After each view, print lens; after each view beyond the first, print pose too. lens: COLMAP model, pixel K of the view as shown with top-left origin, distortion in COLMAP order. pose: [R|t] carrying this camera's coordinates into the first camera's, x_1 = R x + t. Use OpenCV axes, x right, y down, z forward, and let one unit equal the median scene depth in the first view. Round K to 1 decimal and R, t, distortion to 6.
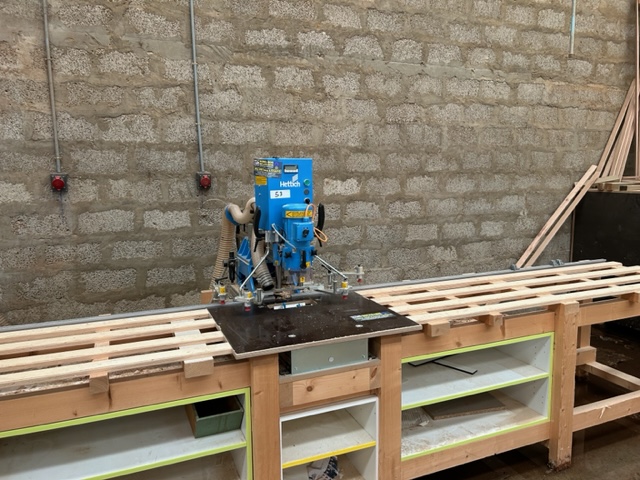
lens RADIAL K [[482.0, 0, 326.8], [0, 482.0, 241.1], [0, 0, 1]] dist [0.063531, -0.068185]
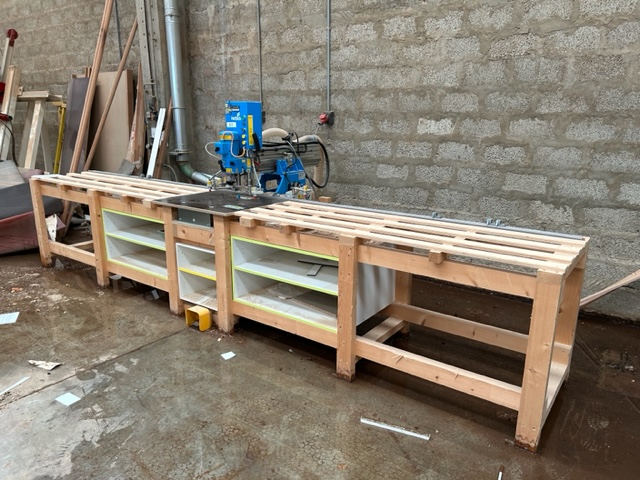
lens RADIAL K [[489.6, 0, 317.9], [0, 489.6, 248.0], [0, 0, 1]] dist [0.063707, -0.075166]
pose [[0.510363, 0.242983, -0.824918, 0.877667], [-0.134271, 0.970003, 0.202647, -0.040227], [0.849412, 0.007339, 0.527679, 0.219248]]
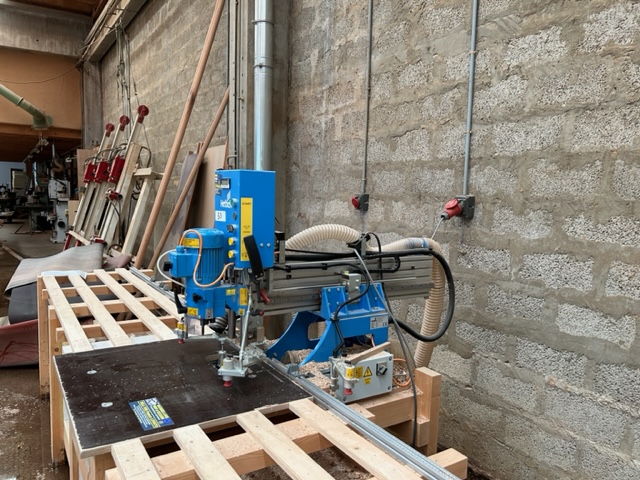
lens RADIAL K [[489.6, 0, 317.9], [0, 489.6, 248.0], [0, 0, 1]] dist [0.063707, -0.075166]
pose [[0.160303, 0.123879, -0.979263, 0.421379], [-0.171852, 0.980444, 0.095897, -0.087078], [0.971993, 0.152916, 0.178457, 0.591375]]
